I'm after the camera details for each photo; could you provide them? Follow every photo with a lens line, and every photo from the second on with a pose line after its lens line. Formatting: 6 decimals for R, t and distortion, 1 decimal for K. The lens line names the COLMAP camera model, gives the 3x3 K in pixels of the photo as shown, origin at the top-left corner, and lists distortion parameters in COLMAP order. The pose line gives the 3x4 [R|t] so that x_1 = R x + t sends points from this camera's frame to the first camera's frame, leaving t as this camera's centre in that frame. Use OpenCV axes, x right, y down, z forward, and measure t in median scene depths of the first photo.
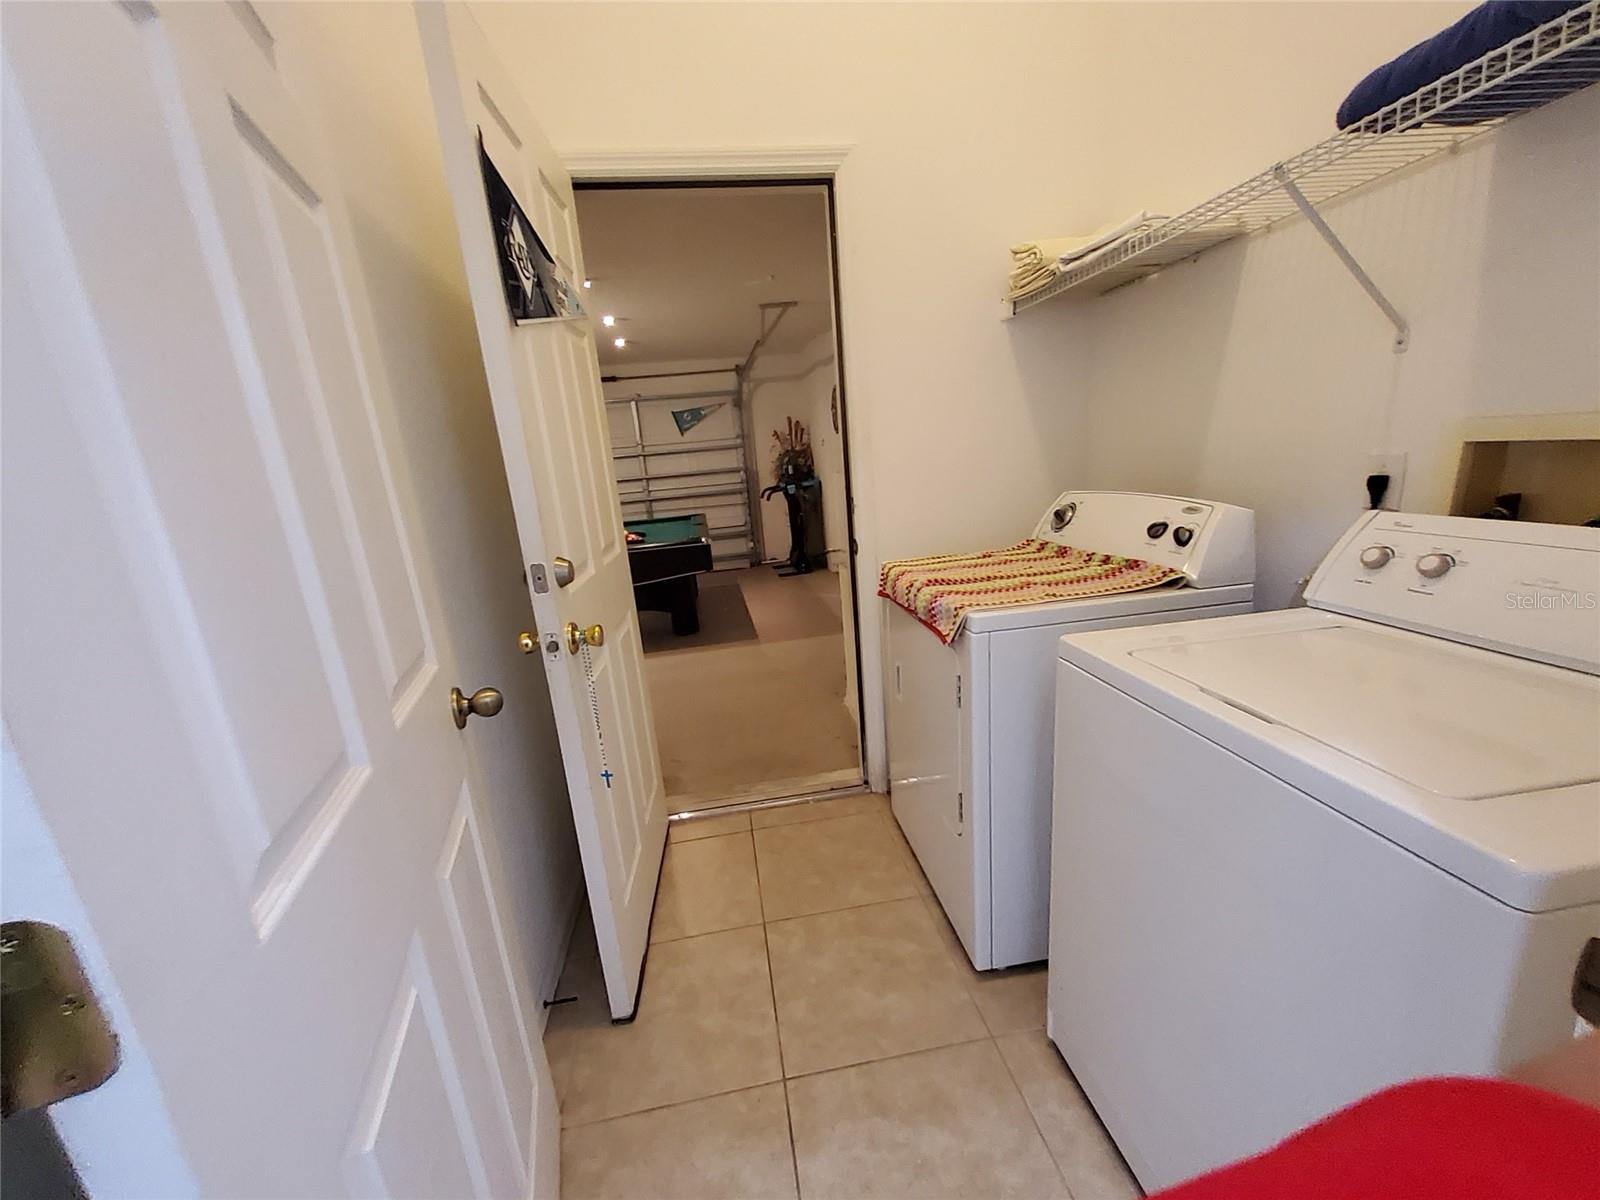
lens RADIAL K [[628.0, 0, 804.0], [0, 628.0, 610.8], [0, 0, 1]] dist [0.013999, -0.004046]
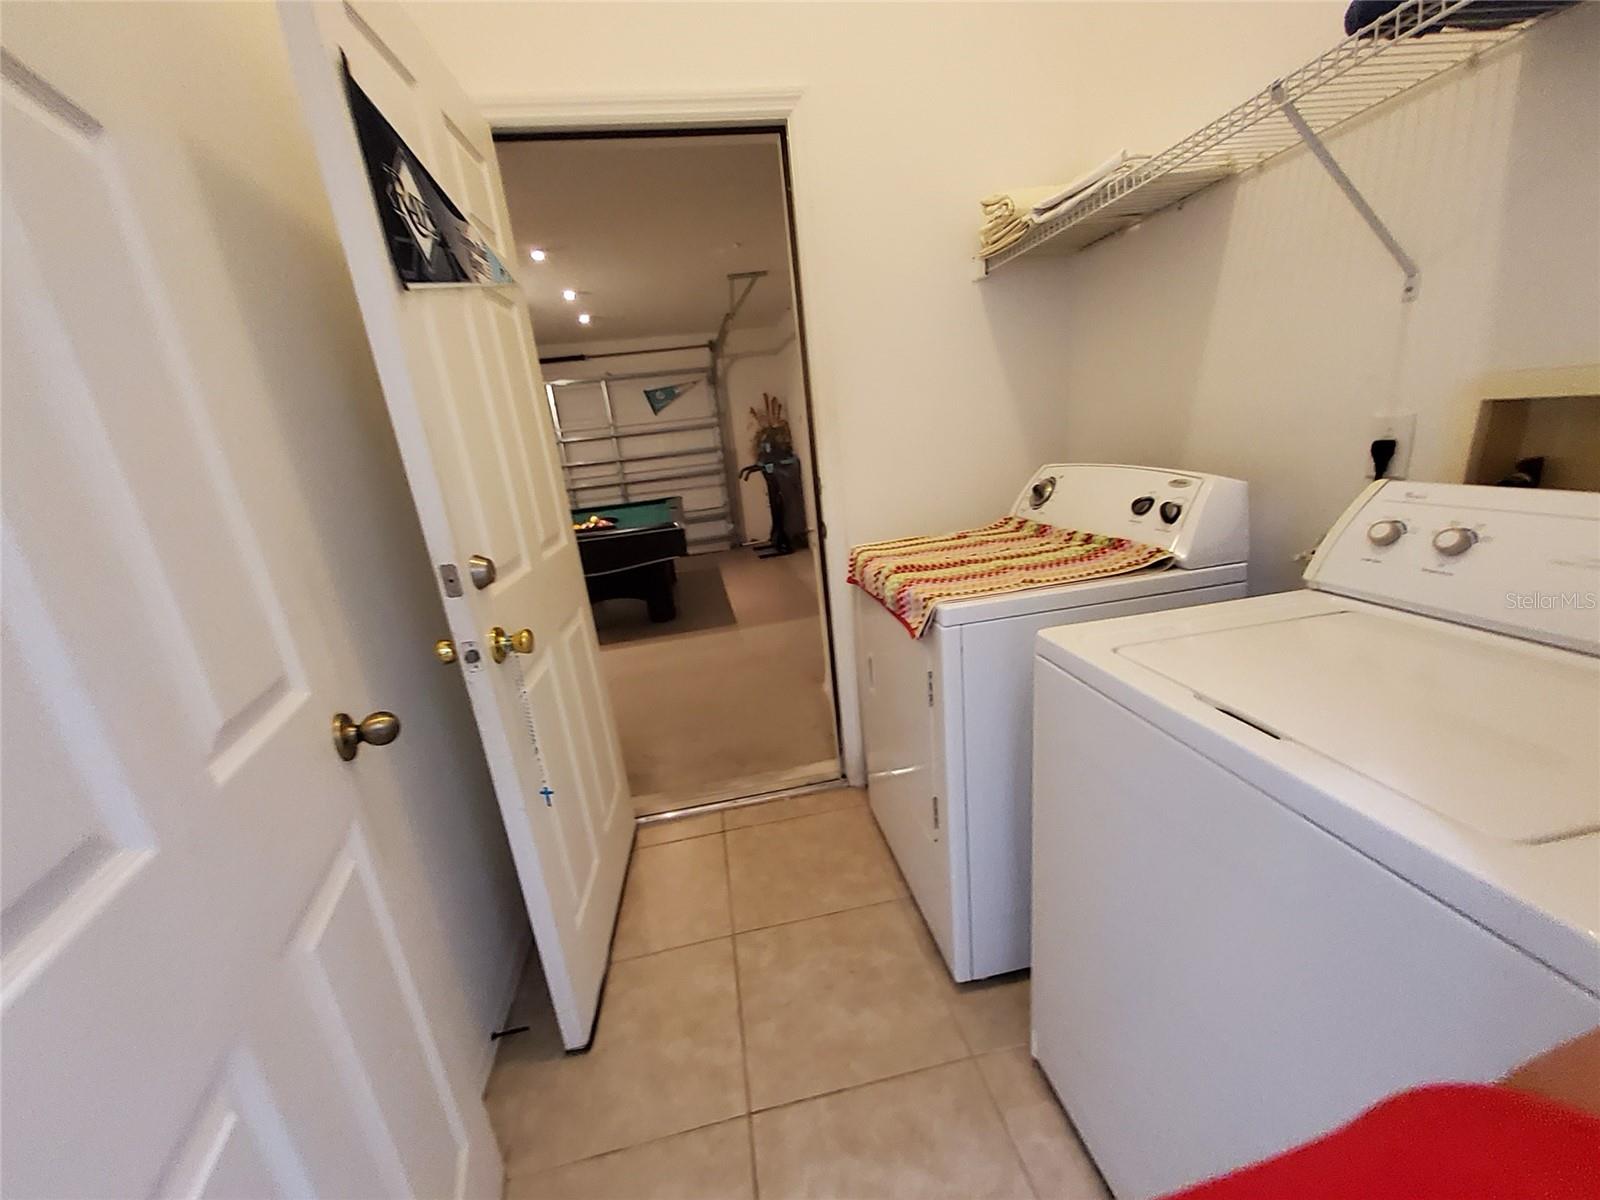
lens RADIAL K [[631.3, 0, 801.7], [0, 631.3, 611.7], [0, 0, 1]] dist [0.004341, -0.000734]
pose [[0.999437, -0.028925, 0.016980, 0.047491], [0.028336, 0.999020, 0.034010, -0.020811], [-0.017947, -0.033510, 0.999277, 0.090822]]
